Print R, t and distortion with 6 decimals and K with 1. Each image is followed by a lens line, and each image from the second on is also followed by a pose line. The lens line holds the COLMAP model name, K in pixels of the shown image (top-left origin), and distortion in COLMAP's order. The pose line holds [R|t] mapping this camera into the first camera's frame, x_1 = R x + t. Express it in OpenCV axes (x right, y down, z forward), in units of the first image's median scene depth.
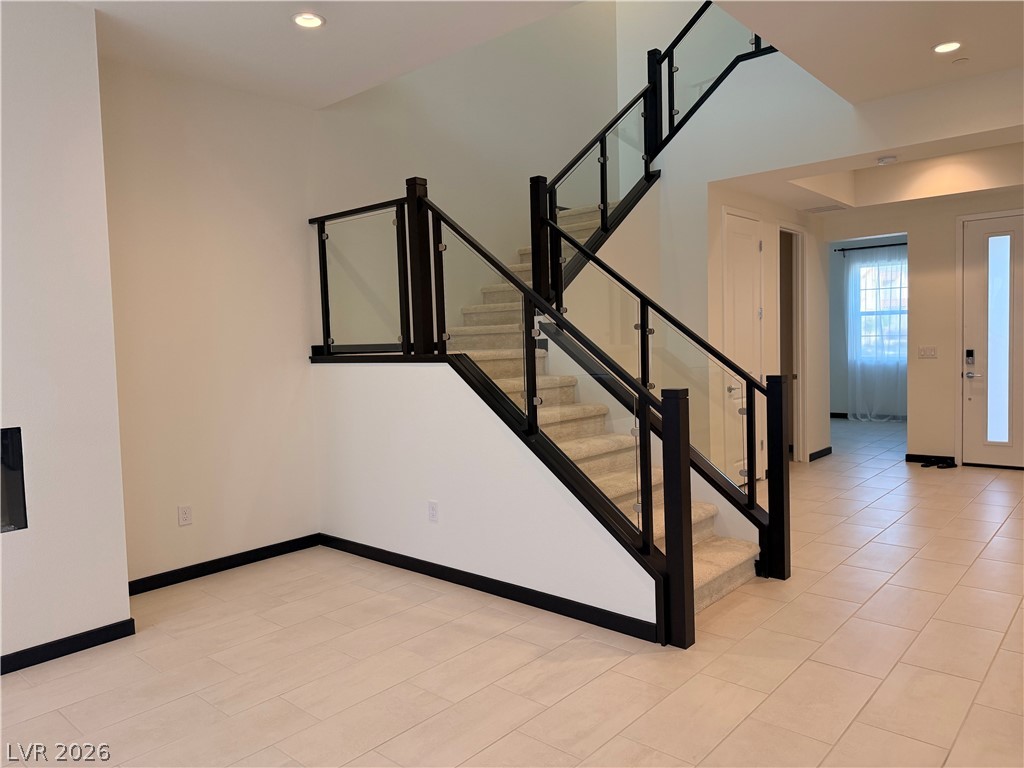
lens RADIAL K [[712.7, 0, 518.9], [0, 712.7, 381.9], [0, 0, 1]] dist [0.061042, -0.087552]
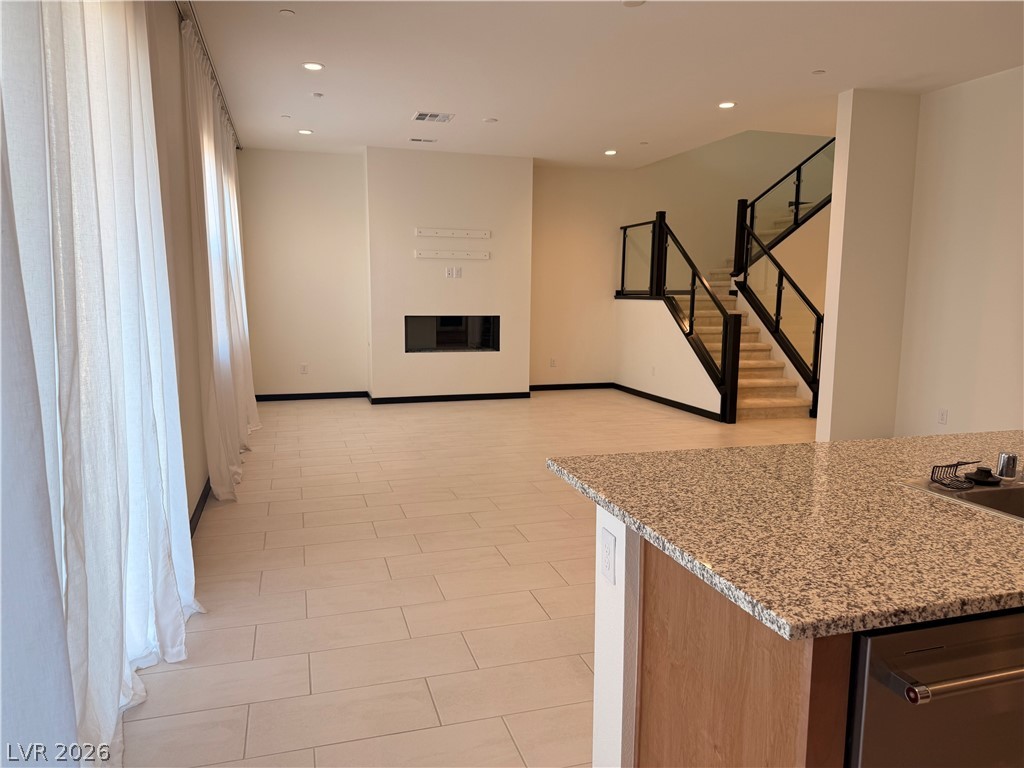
lens RADIAL K [[712.7, 0, 513.6], [0, 712.7, 387.2], [0, 0, 1]] dist [0.061042, -0.087552]
pose [[0.849688, 0.106170, -0.516486, 0.604372], [-0.063584, 0.993002, 0.099520, 0.043483], [0.523437, -0.051721, 0.850493, -0.994981]]
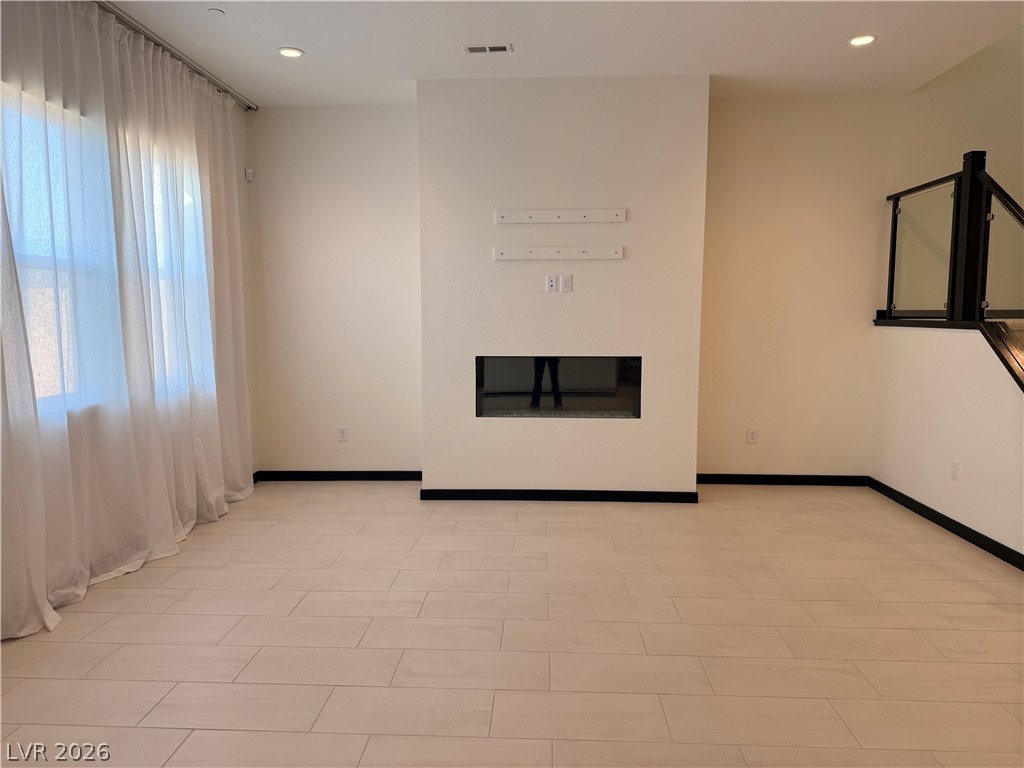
lens RADIAL K [[712.7, 0, 502.0], [0, 712.7, 376.2], [0, 0, 1]] dist [0.061042, -0.087552]
pose [[0.611483, 0.098299, -0.785128, 0.278521], [-0.062956, 0.995152, 0.075562, 0.004486], [0.788749, 0.003223, 0.614707, -0.175849]]
